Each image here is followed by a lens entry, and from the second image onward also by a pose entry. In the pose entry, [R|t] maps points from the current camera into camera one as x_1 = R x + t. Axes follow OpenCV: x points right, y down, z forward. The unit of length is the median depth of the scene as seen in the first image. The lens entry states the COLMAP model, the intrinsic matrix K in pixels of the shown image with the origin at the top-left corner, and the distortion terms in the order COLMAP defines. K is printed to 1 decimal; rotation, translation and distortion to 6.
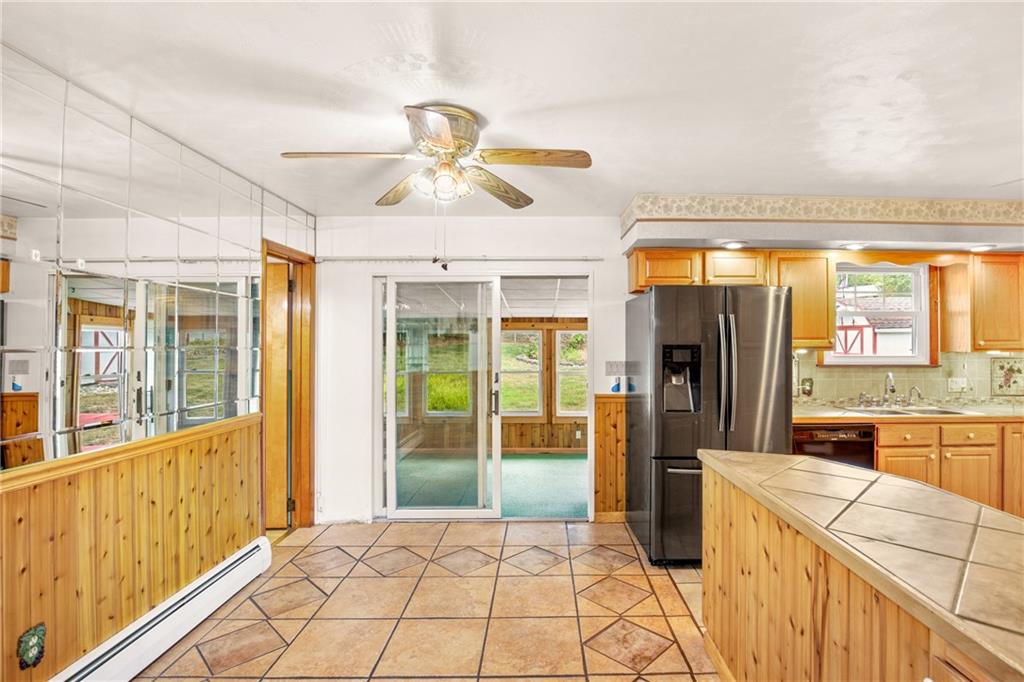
lens RADIAL K [[504.4, 0, 535.8], [0, 504.4, 337.6], [0, 0, 1]] dist [-0.020982, 0.000281]
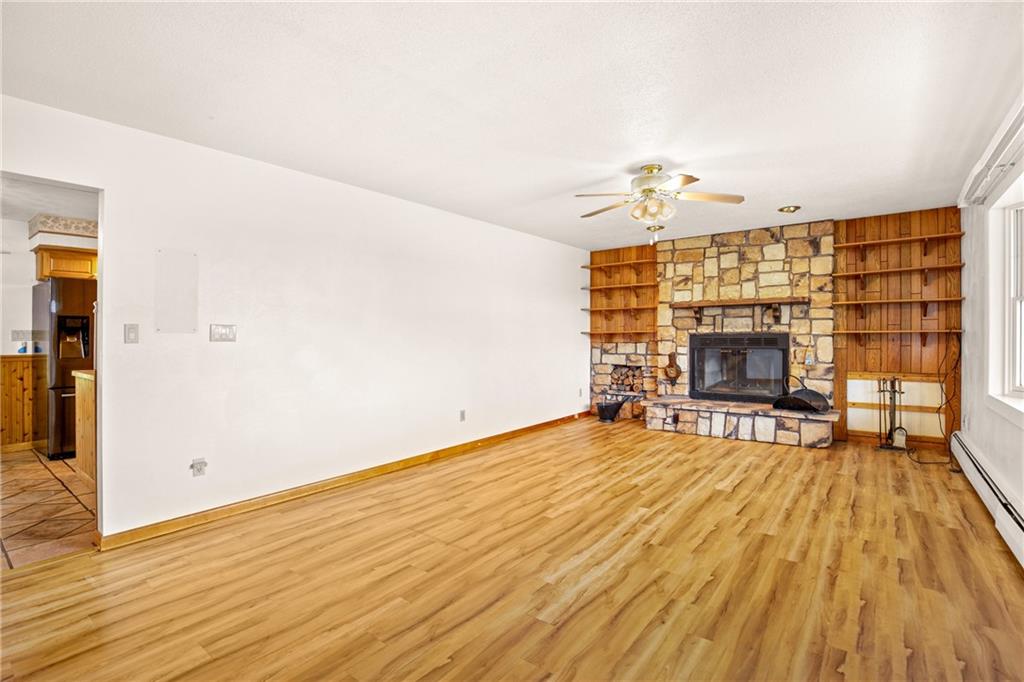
lens RADIAL K [[482.8, 0, 496.3], [0, 482.8, 329.0], [0, 0, 1]] dist [-0.029639, 0.003504]
pose [[0.618513, 0.004680, 0.785761, -0.046877], [-0.004497, 0.999987, -0.002416, 0.045086], [-0.785762, -0.002039, 0.618526, -0.823035]]
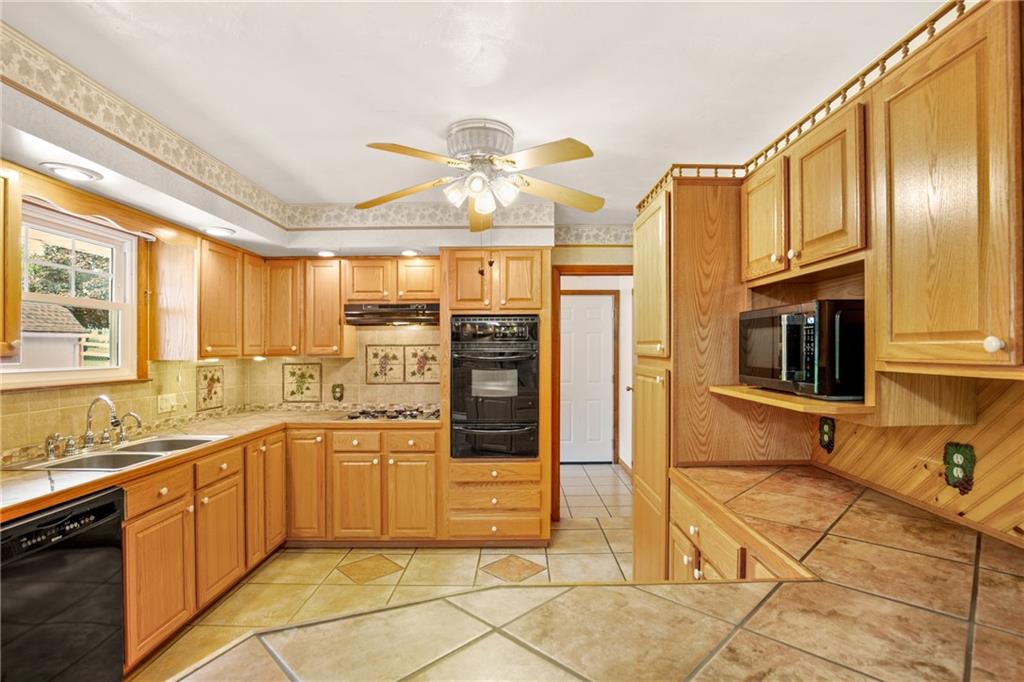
lens RADIAL K [[482.8, 0, 516.3], [0, 482.8, 354.1], [0, 0, 1]] dist [-0.029639, 0.003504]
pose [[-0.008760, -0.009325, 0.999918, 0.107531], [-0.007783, 0.999927, 0.009257, 0.008339], [-0.999931, -0.007701, -0.008832, 0.484639]]
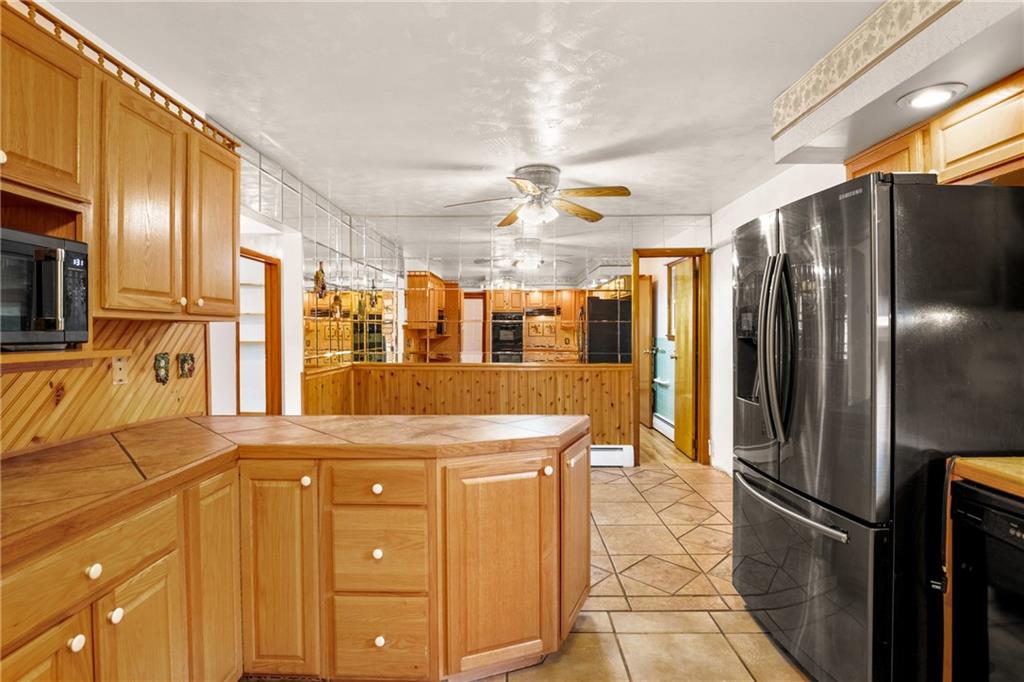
lens RADIAL K [[482.8, 0, 501.8], [0, 482.8, 336.3], [0, 0, 1]] dist [-0.029639, 0.003504]
pose [[-0.006552, 0.012796, -0.999897, 0.822440], [0.014605, 0.999813, 0.012699, 0.036337], [0.999872, -0.014520, -0.006738, 0.553937]]
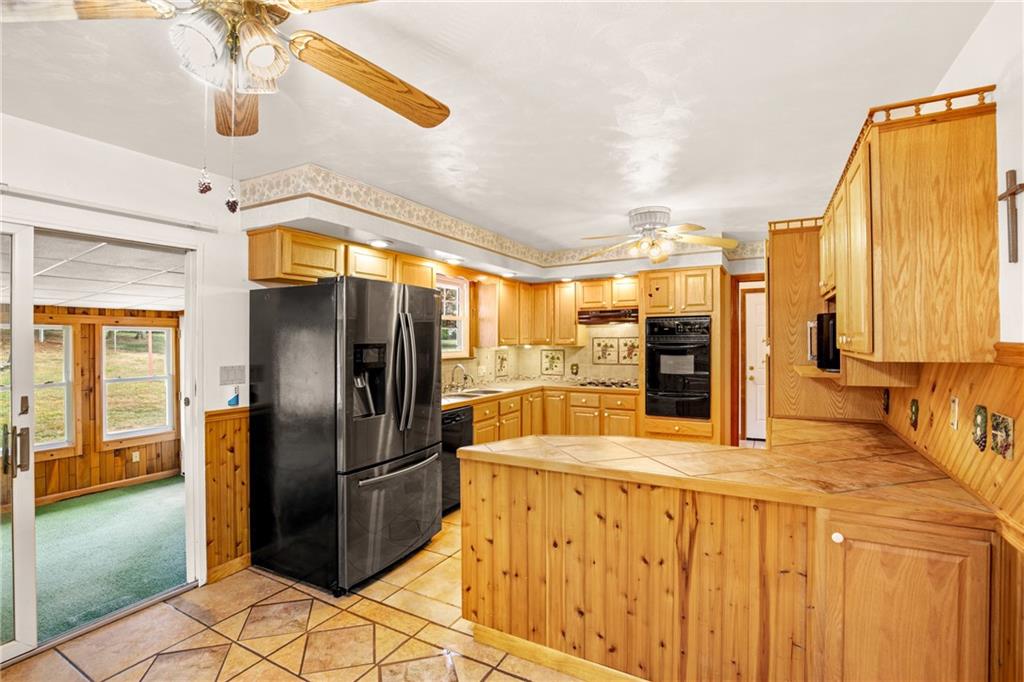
lens RADIAL K [[482.8, 0, 507.9], [0, 482.8, 339.1], [0, 0, 1]] dist [-0.029639, 0.003504]
pose [[0.486967, -0.001041, 0.873420, -0.302608], [-0.003799, 0.999987, 0.003311, 0.001675], [-0.873412, -0.004931, 0.486957, 0.297169]]
